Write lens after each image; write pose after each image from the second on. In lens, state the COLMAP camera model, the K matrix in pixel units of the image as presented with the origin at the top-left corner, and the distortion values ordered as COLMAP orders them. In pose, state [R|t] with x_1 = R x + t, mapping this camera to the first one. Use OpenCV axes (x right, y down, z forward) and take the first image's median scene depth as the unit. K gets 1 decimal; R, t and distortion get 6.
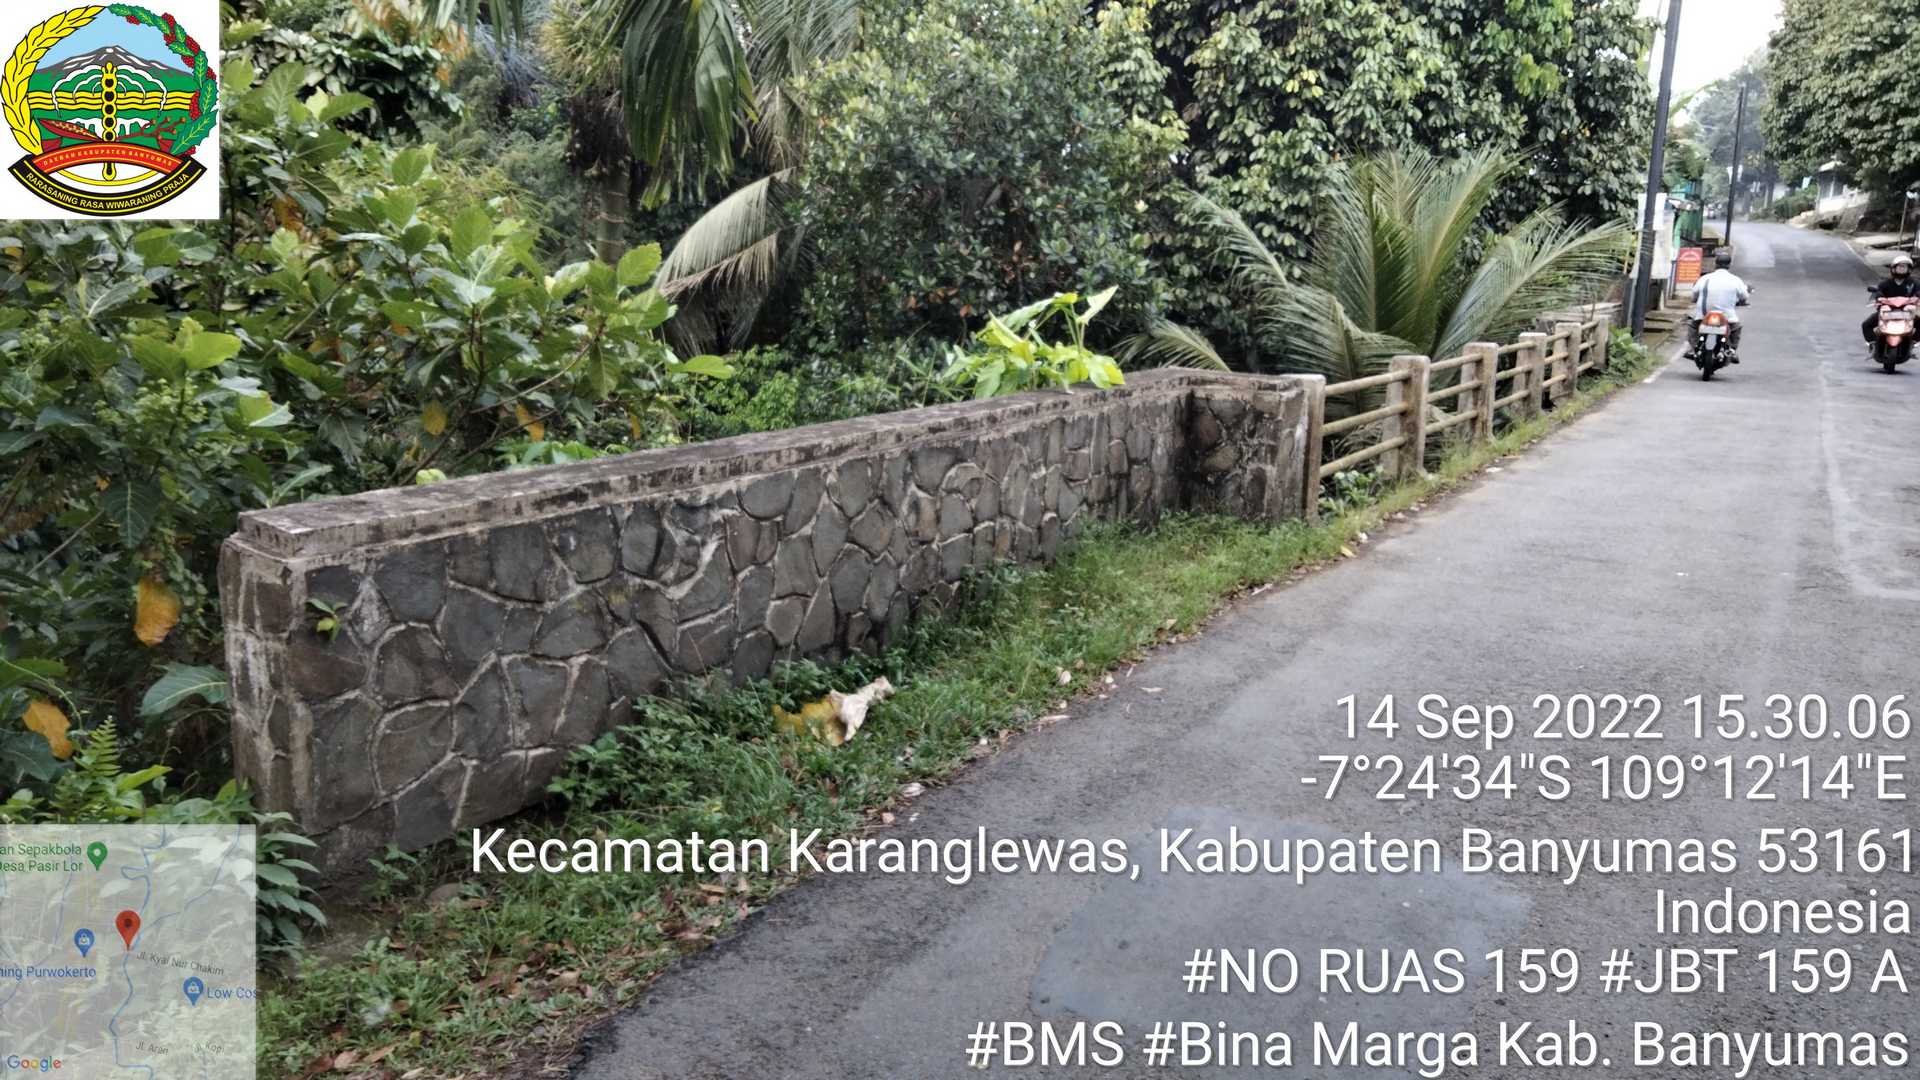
lens RADIAL K [[1456.2, 0, 937.2], [0, 1456.2, 541.1], [0, 0, 1]] dist [0.058437, -0.039947]
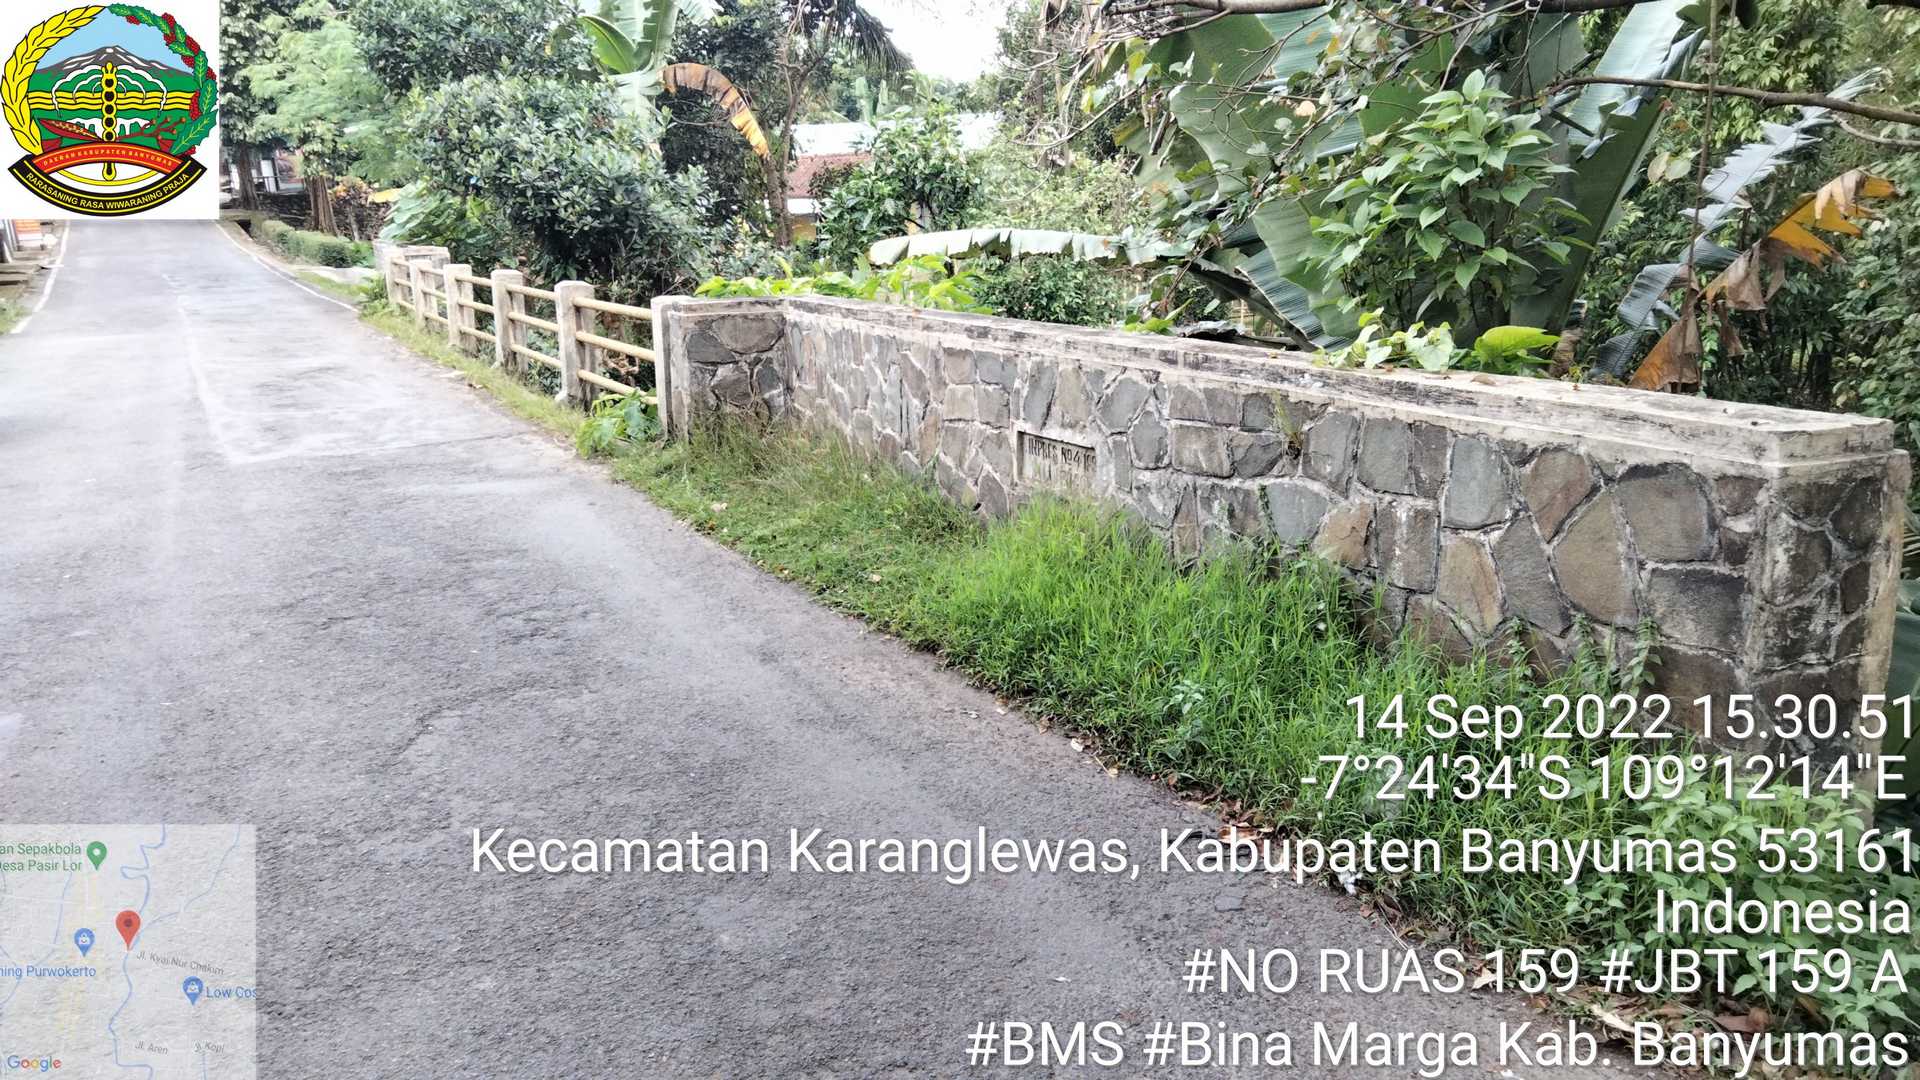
lens RADIAL K [[1456.2, 0, 937.2], [0, 1456.2, 541.1], [0, 0, 1]] dist [0.058437, -0.039947]
pose [[0.535623, -0.246554, 0.807662, -0.026224], [0.219303, 0.964226, 0.148912, 0.013522], [-0.815484, 0.097362, 0.570532, -0.060563]]
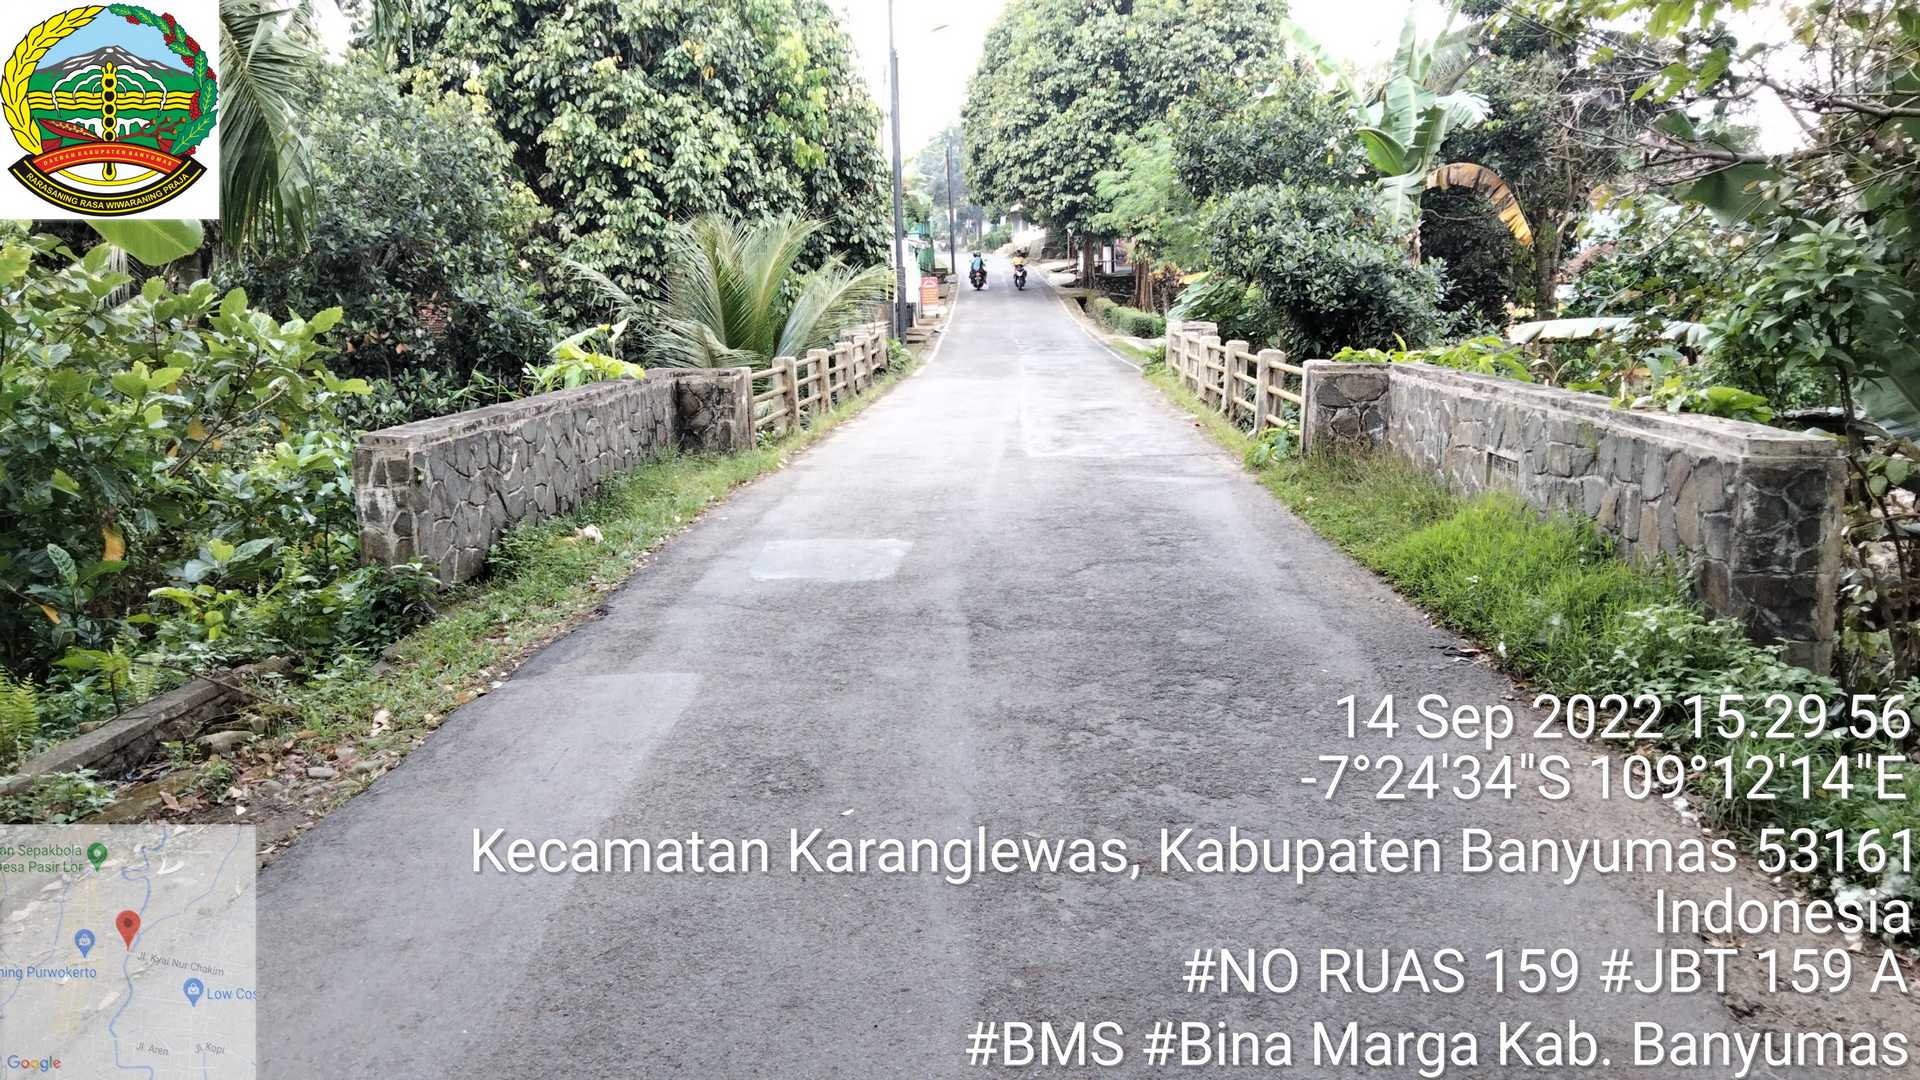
lens RADIAL K [[1456.2, 0, 937.2], [0, 1456.2, 541.1], [0, 0, 1]] dist [0.058437, -0.039947]
pose [[0.890377, -0.121619, 0.438678, -0.108198], [0.133238, 0.991075, 0.004334, 0.038054], [-0.435289, 0.054590, 0.898634, -0.209750]]
